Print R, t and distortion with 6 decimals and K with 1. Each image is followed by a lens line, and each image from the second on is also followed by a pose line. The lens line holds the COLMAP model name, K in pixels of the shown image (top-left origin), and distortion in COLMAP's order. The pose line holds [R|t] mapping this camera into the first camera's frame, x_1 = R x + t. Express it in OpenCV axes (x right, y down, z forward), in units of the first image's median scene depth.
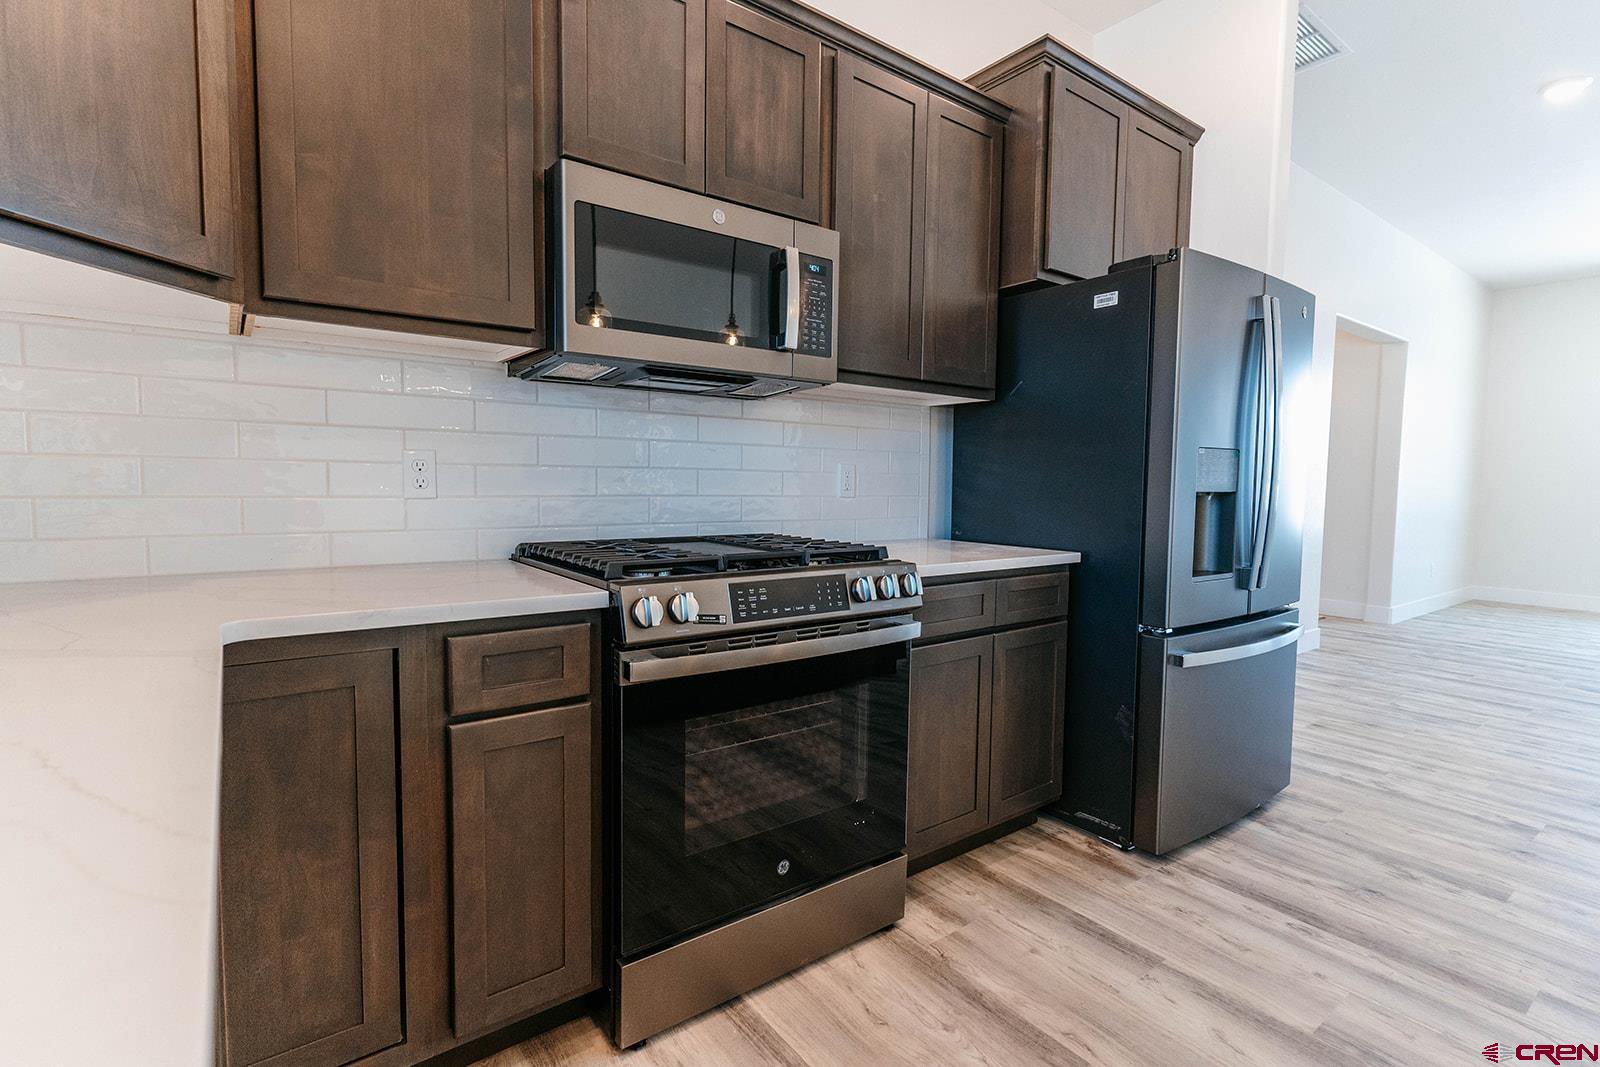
lens RADIAL K [[758.2, 0, 801.5], [0, 758.2, 532.5], [0, 0, 1]] dist [-0.000432, -0.000064]
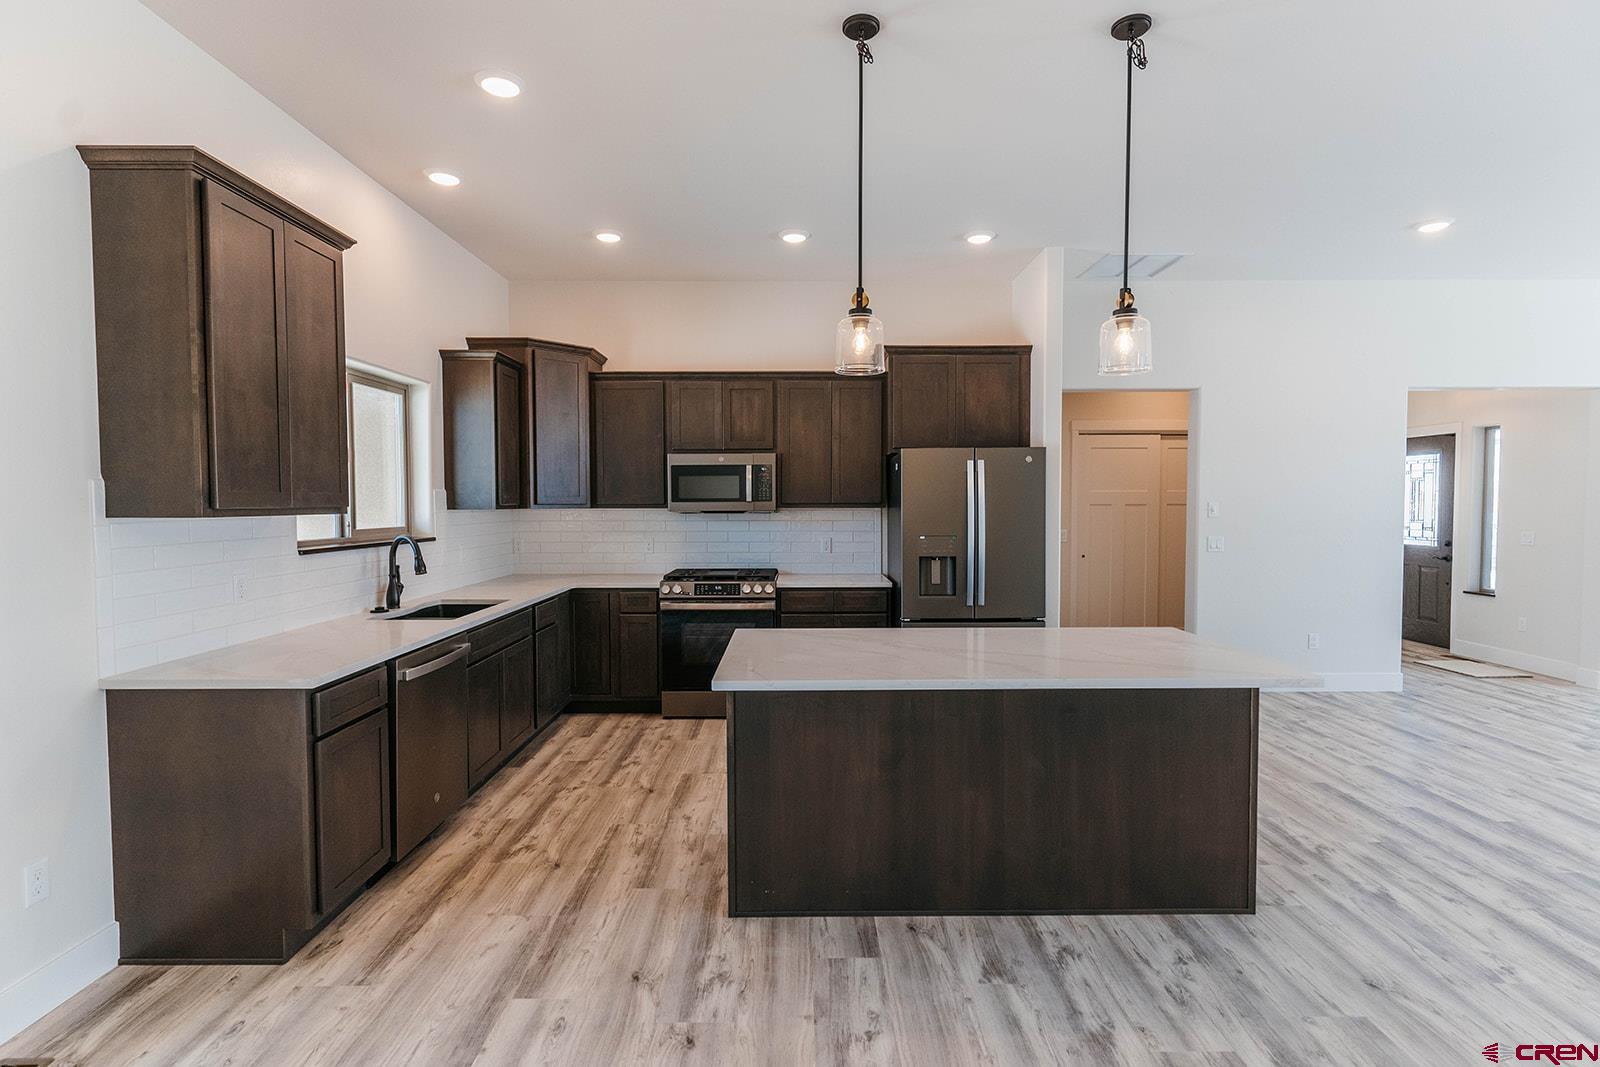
lens RADIAL K [[768.4, 0, 799.8], [0, 768.4, 534.7], [0, 0, 1]] dist [-0.000103, -0.000104]
pose [[0.800301, 0.011948, -0.599479, 1.752569], [-0.028470, 0.999431, -0.018088, -0.074450], [0.598922, 0.031543, 0.800186, -1.080810]]
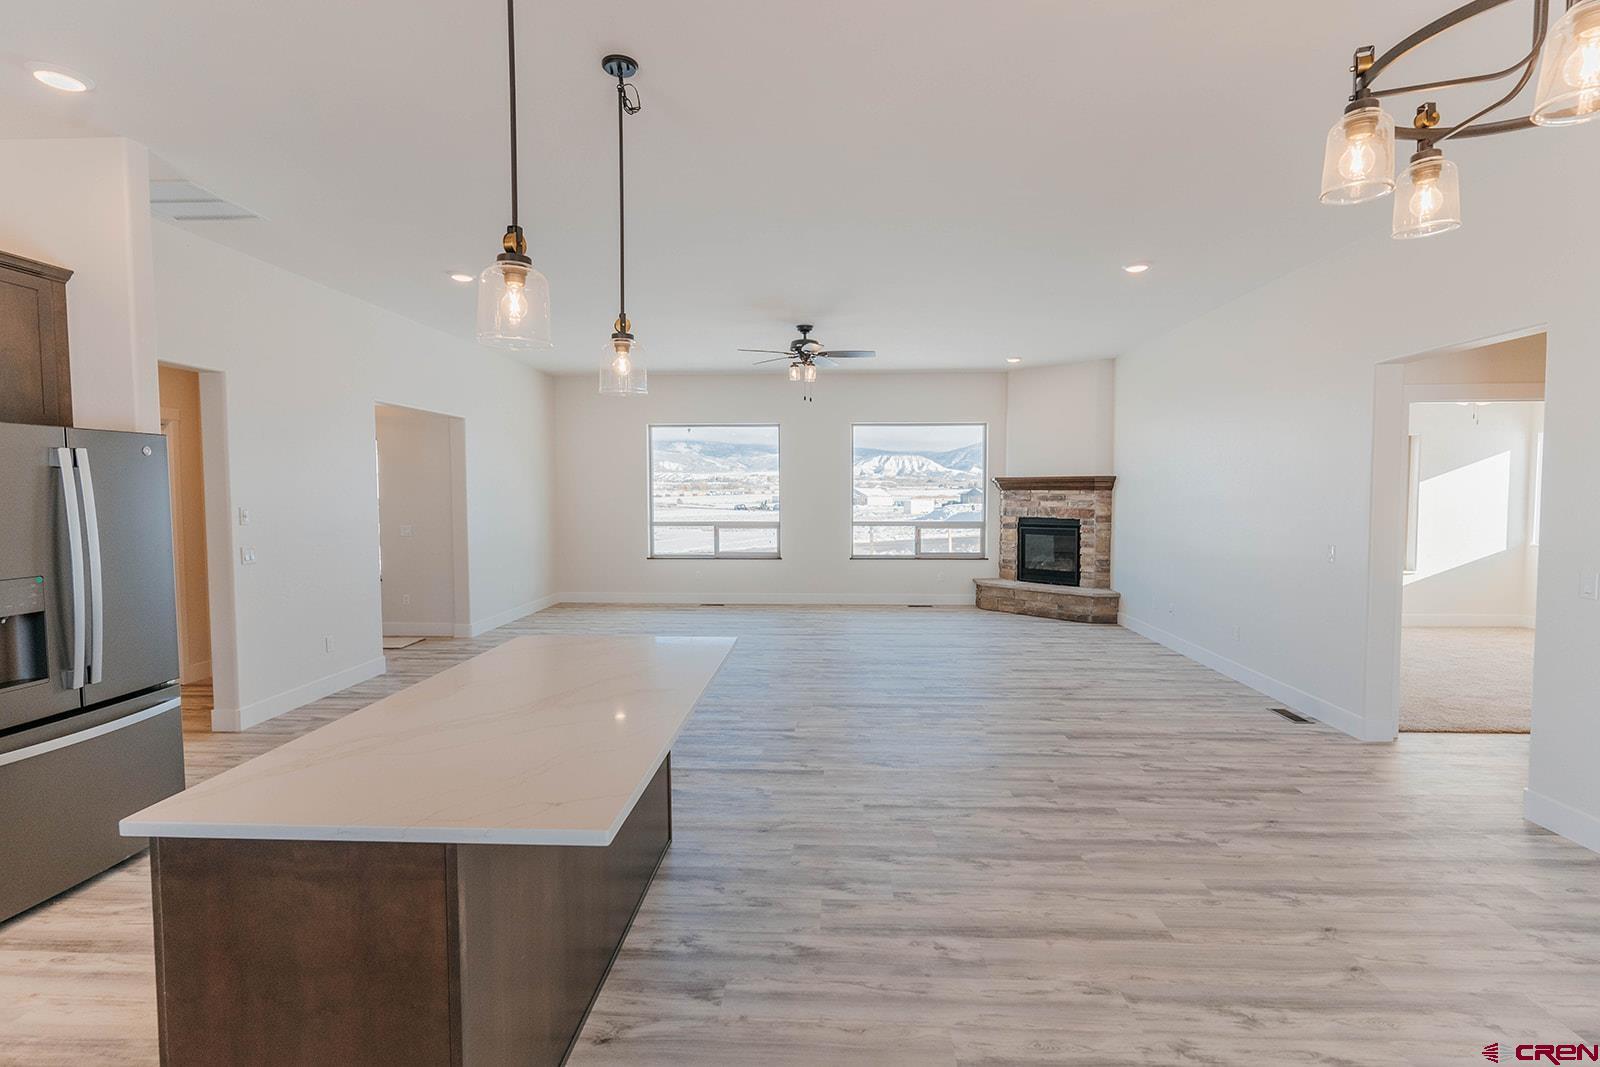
lens RADIAL K [[761.8, 0, 803.5], [0, 761.8, 530.4], [0, 0, 1]] dist [0.000721, 0.000213]
pose [[0.639376, -0.053304, 0.767045, 0.503211], [0.061246, 0.997955, 0.018298, -0.152620], [-0.766451, 0.035280, 0.641333, -0.820663]]
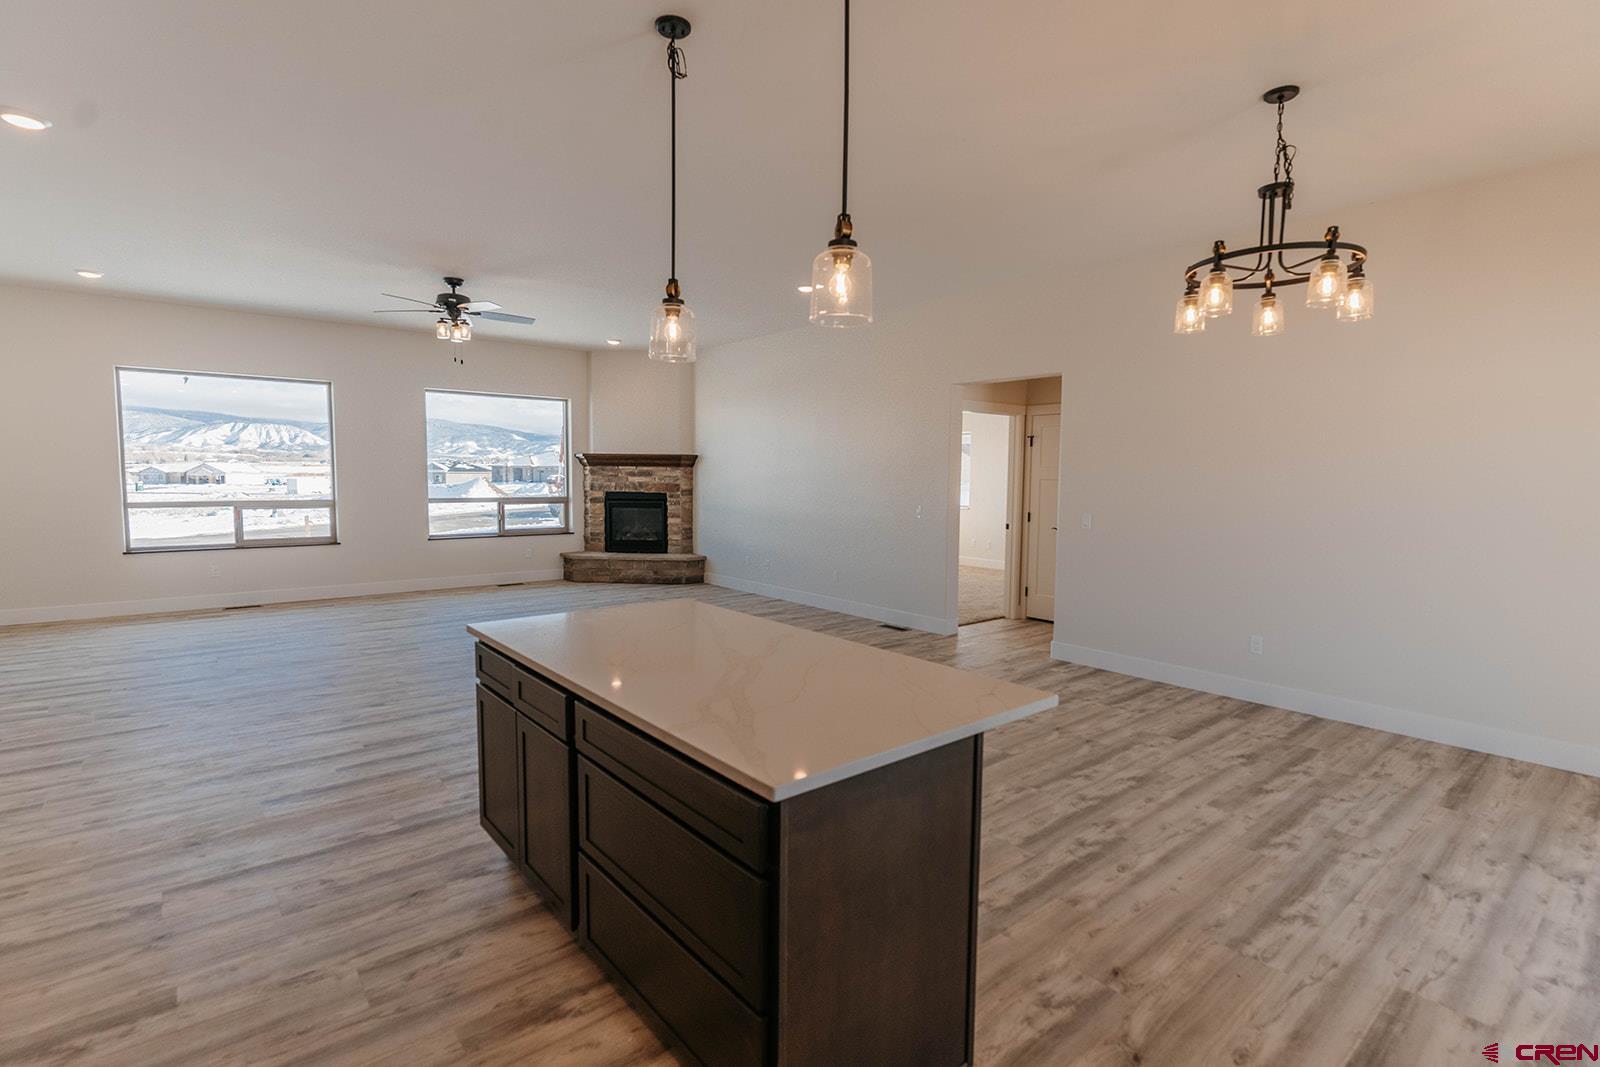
lens RADIAL K [[758.2, 0, 801.5], [0, 758.2, 532.5], [0, 0, 1]] dist [-0.000432, -0.000064]
pose [[-0.046145, -0.091708, 0.994716, -0.060374], [0.055883, 0.993981, 0.094232, -0.200206], [-0.997370, 0.059937, -0.040743, 0.179884]]
